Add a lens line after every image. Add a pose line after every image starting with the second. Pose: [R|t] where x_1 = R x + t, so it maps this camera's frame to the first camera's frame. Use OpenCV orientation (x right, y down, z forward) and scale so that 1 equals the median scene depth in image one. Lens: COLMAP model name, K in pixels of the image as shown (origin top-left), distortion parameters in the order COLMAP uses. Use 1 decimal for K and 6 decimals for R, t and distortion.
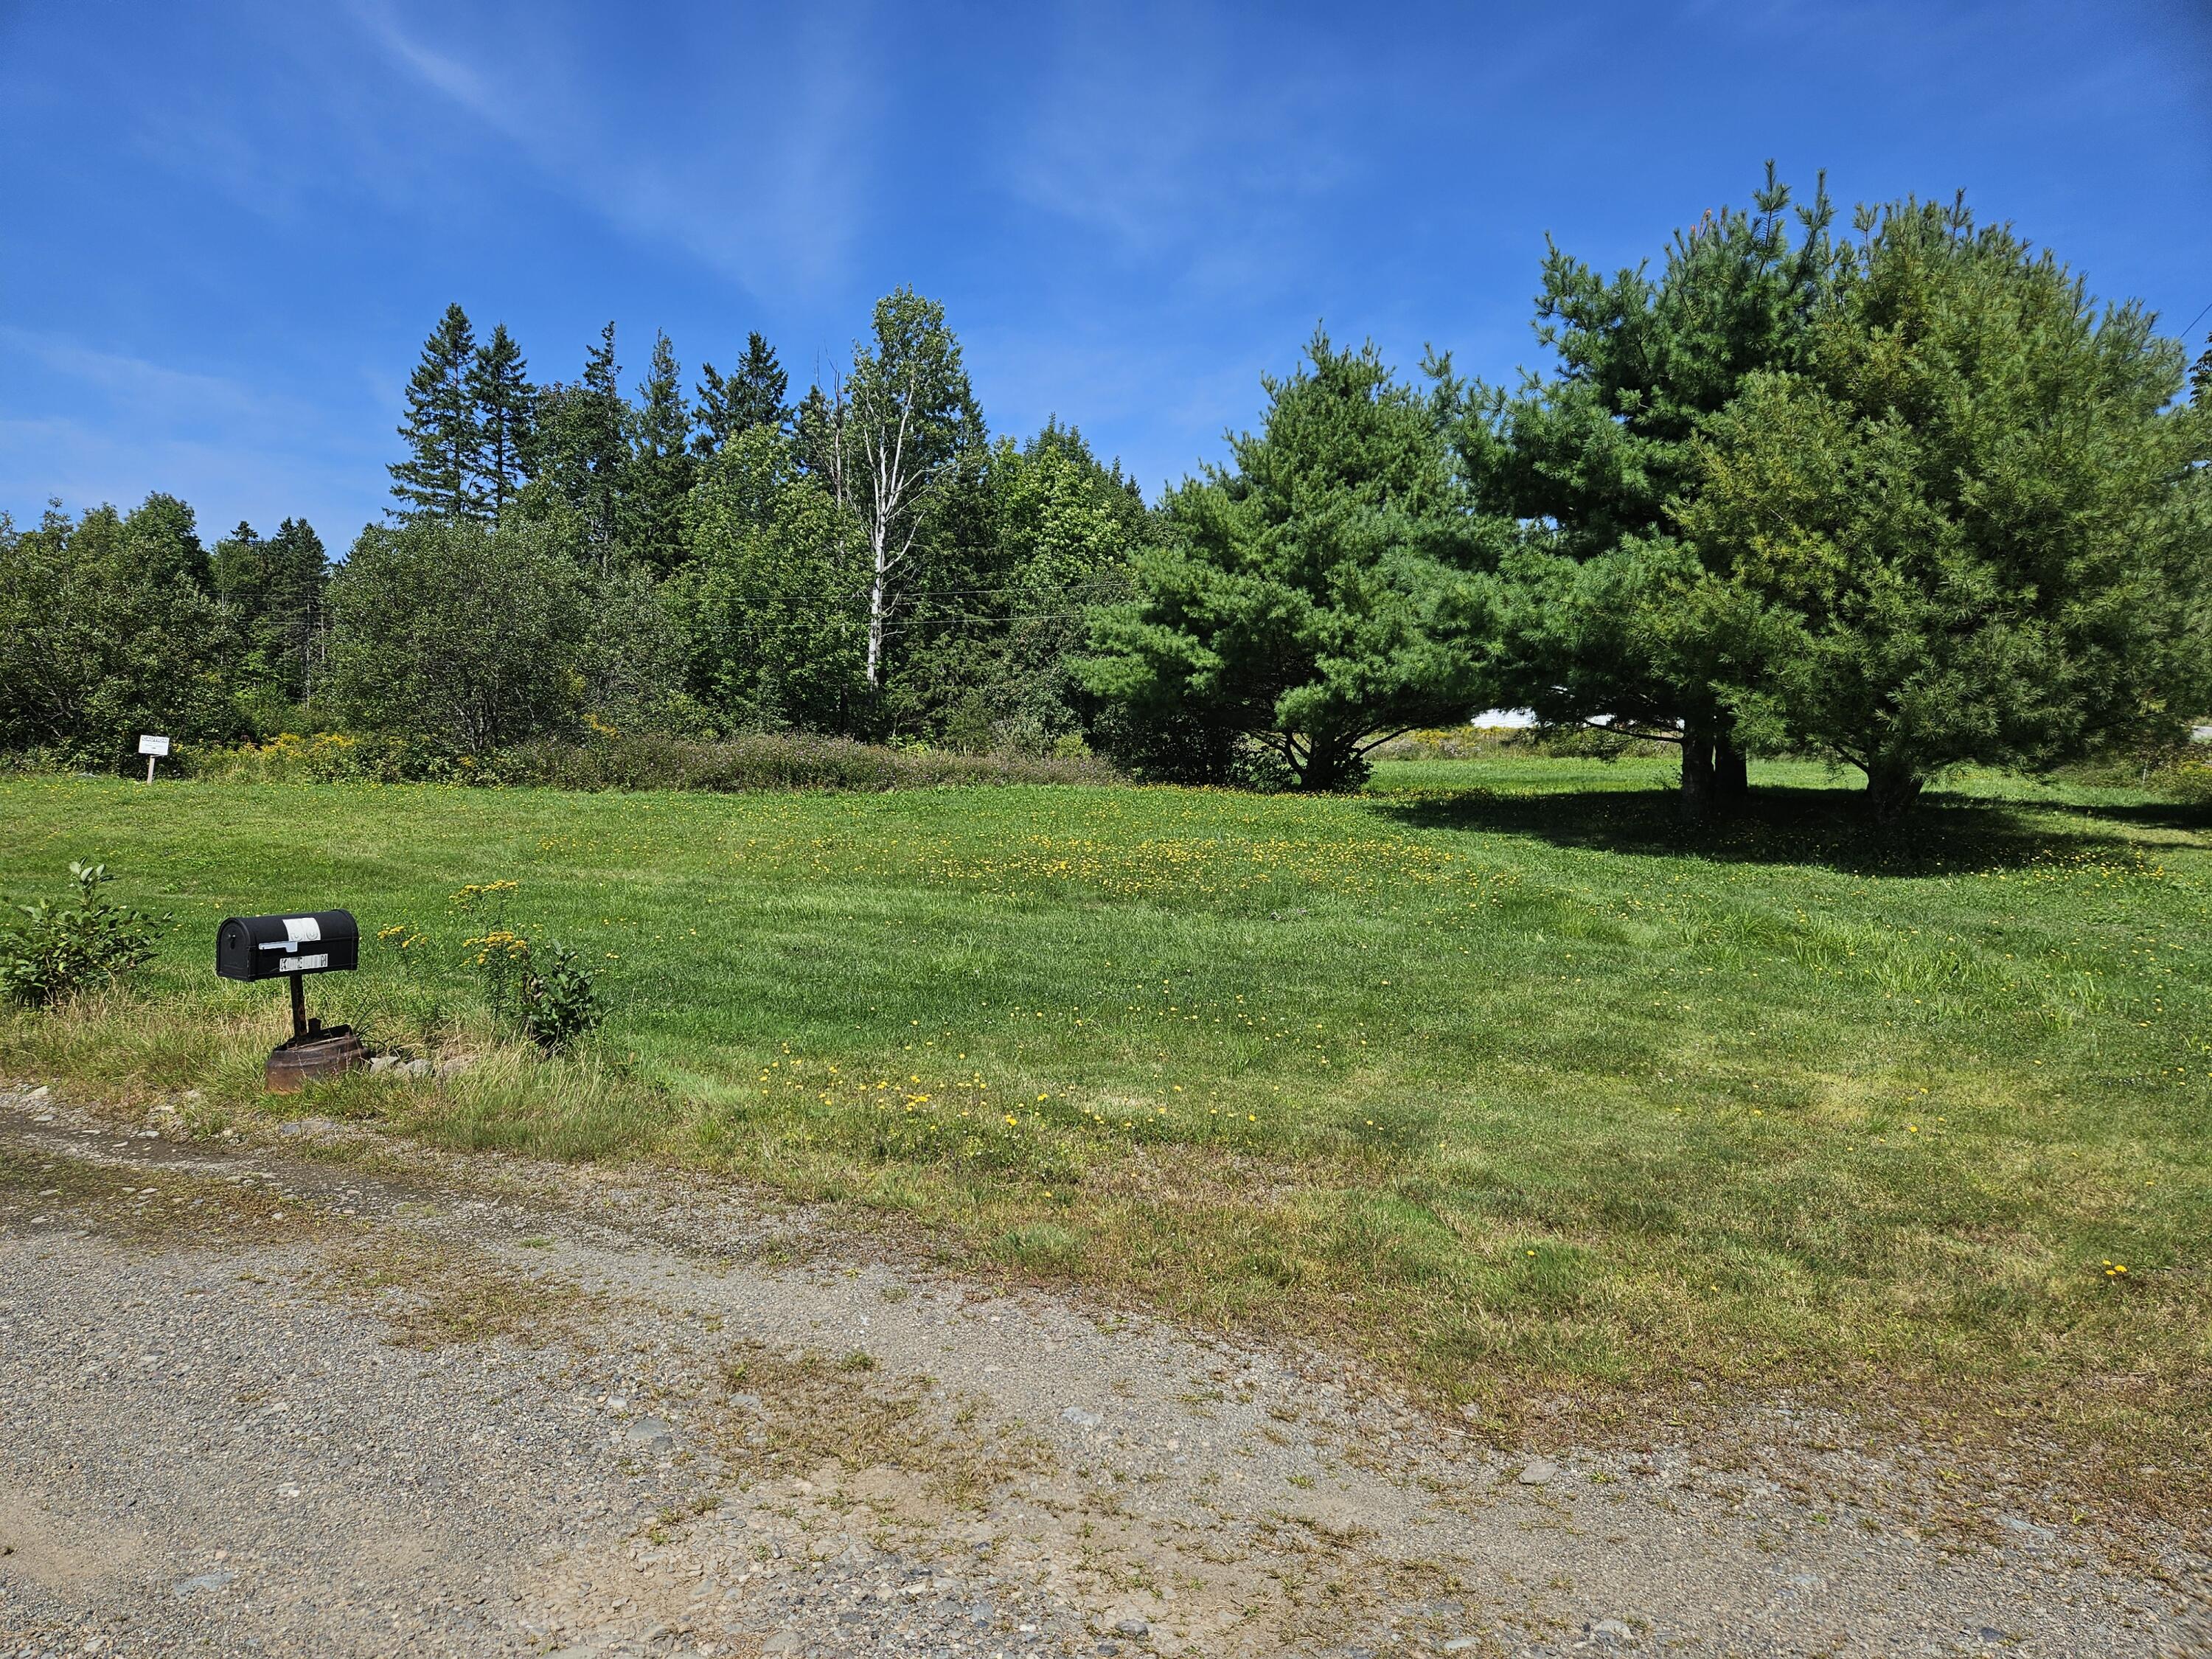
lens RADIAL K [[1458.7, 0, 1101.3], [0, 1458.7, 828.0], [0, 0, 1]] dist [-0.025906, -0.013117]
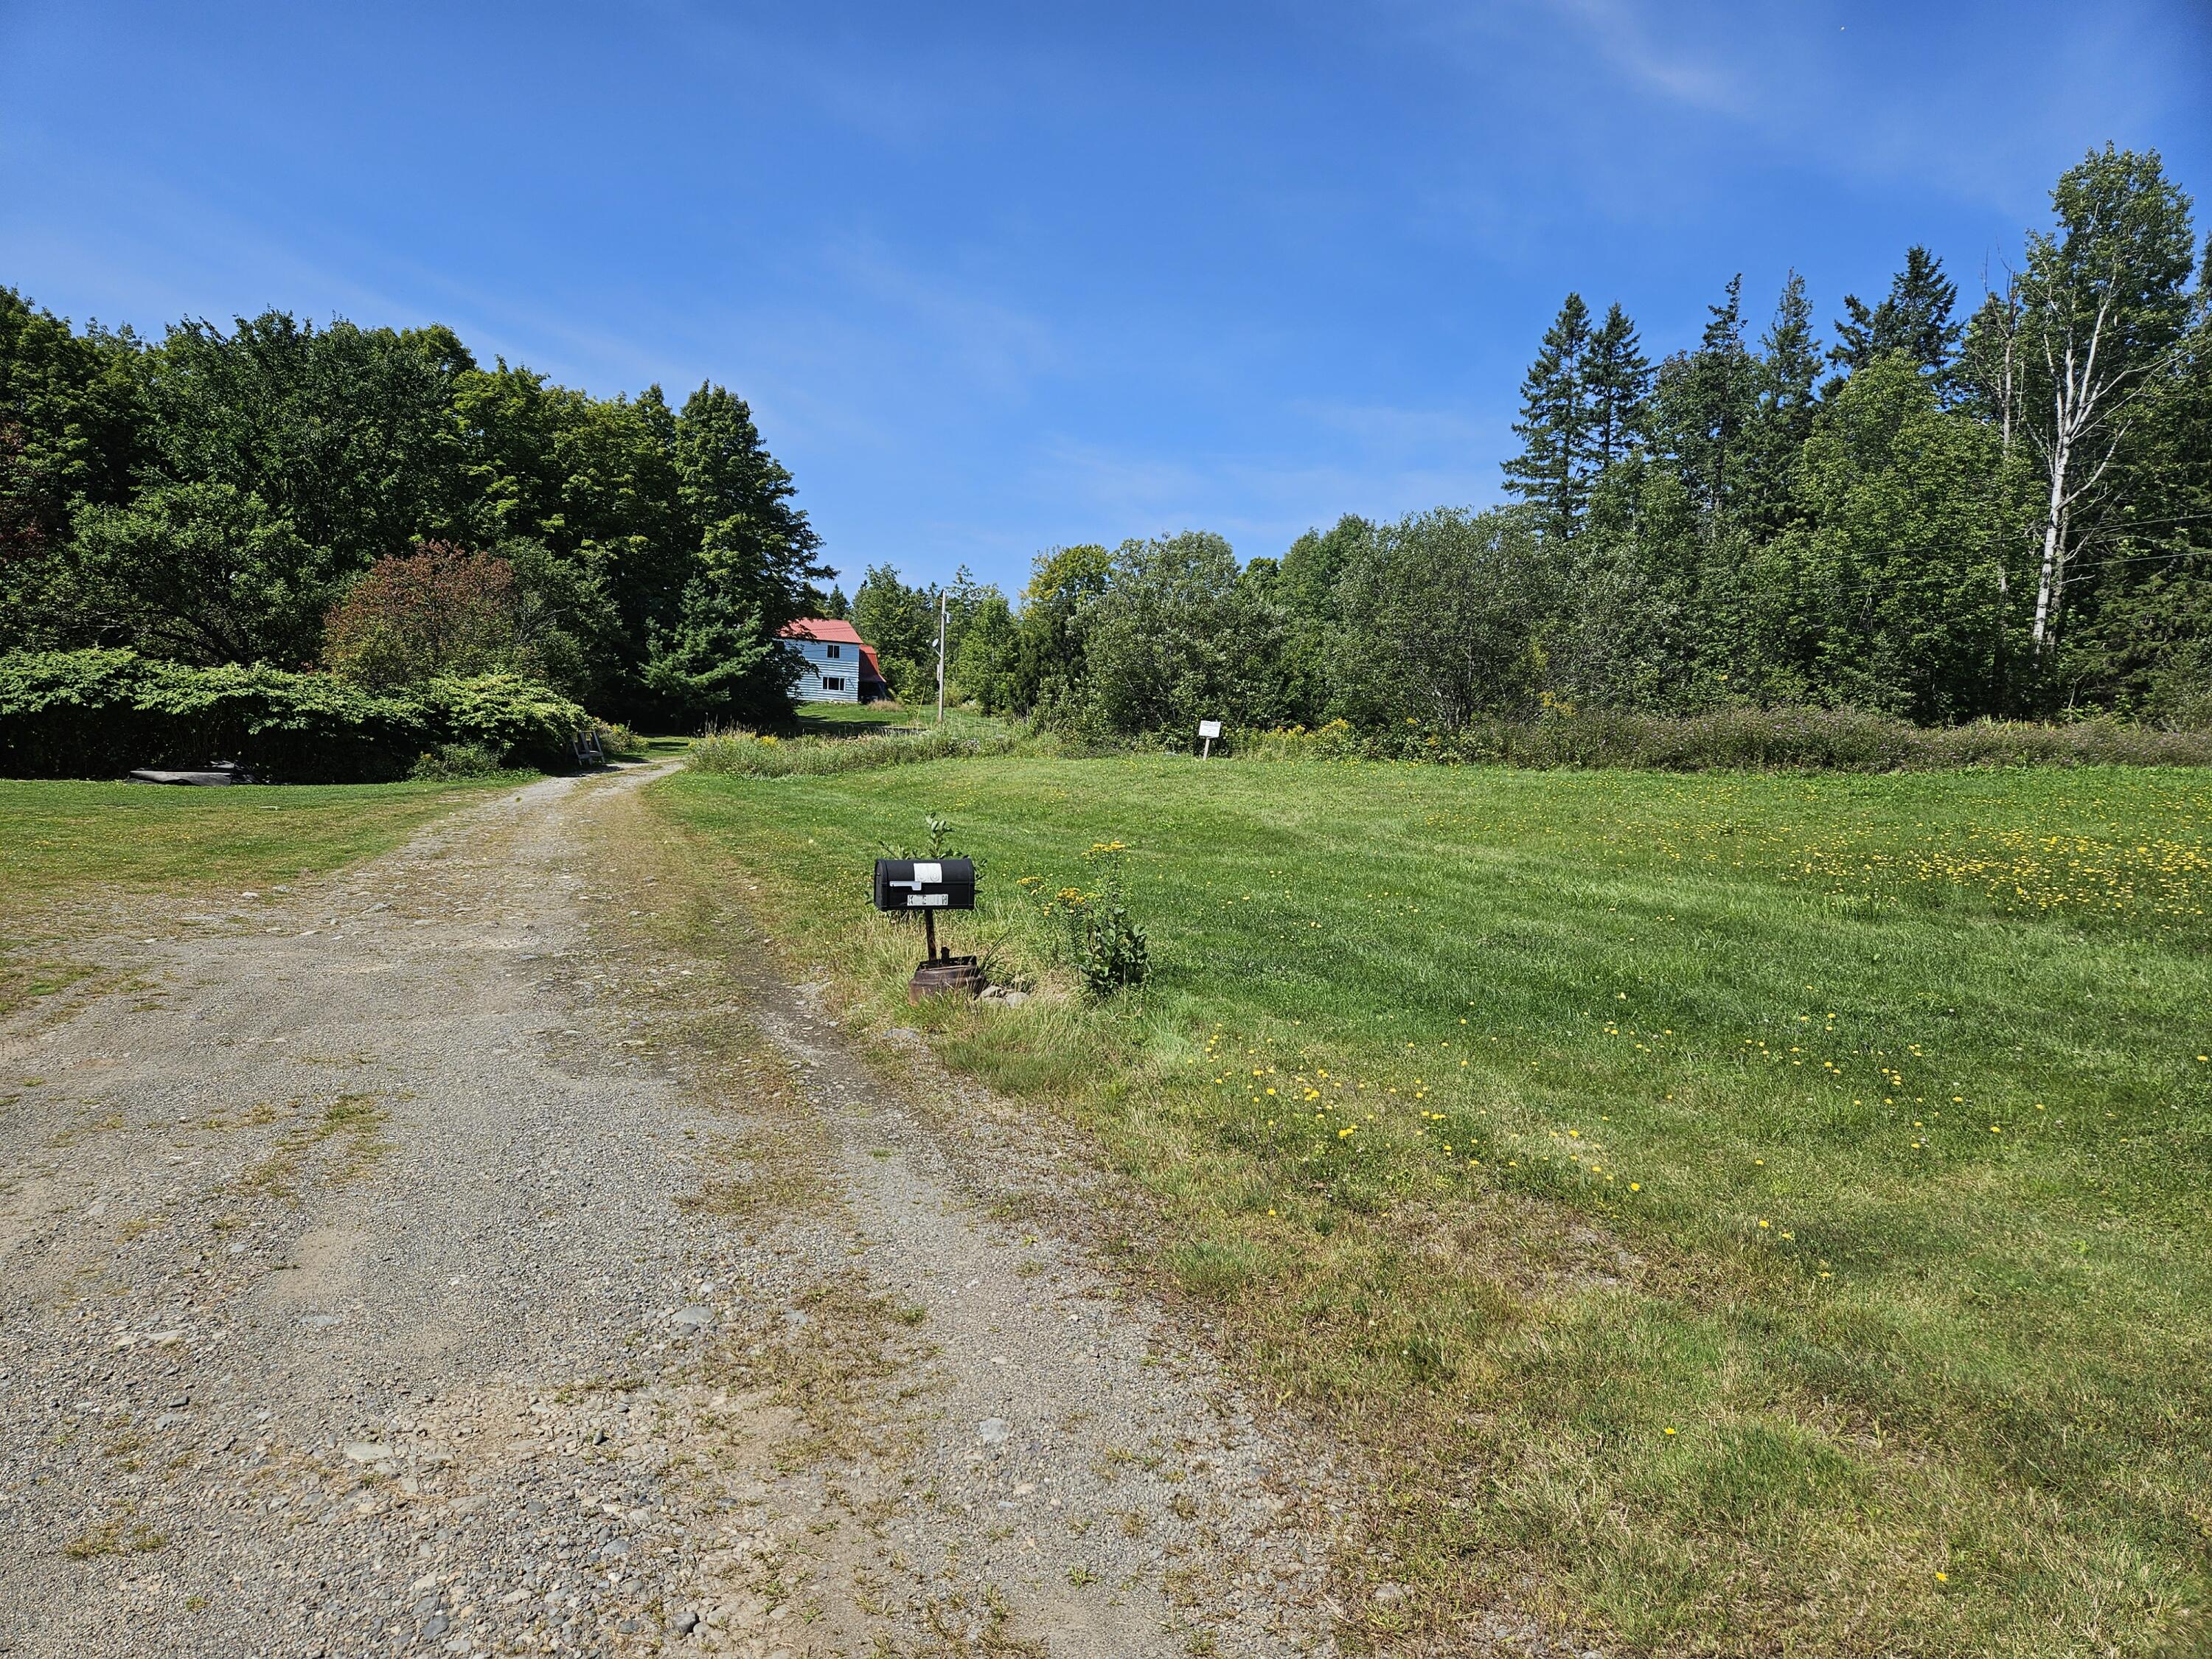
lens RADIAL K [[1458.7, 0, 1100.1], [0, 1458.7, 829.6], [0, 0, 1]] dist [-0.025906, -0.013117]
pose [[0.648912, 0.036055, -0.760009, 0.126613], [-0.027744, 0.999334, 0.023721, 0.000216], [0.760358, 0.005693, 0.649480, 0.084302]]
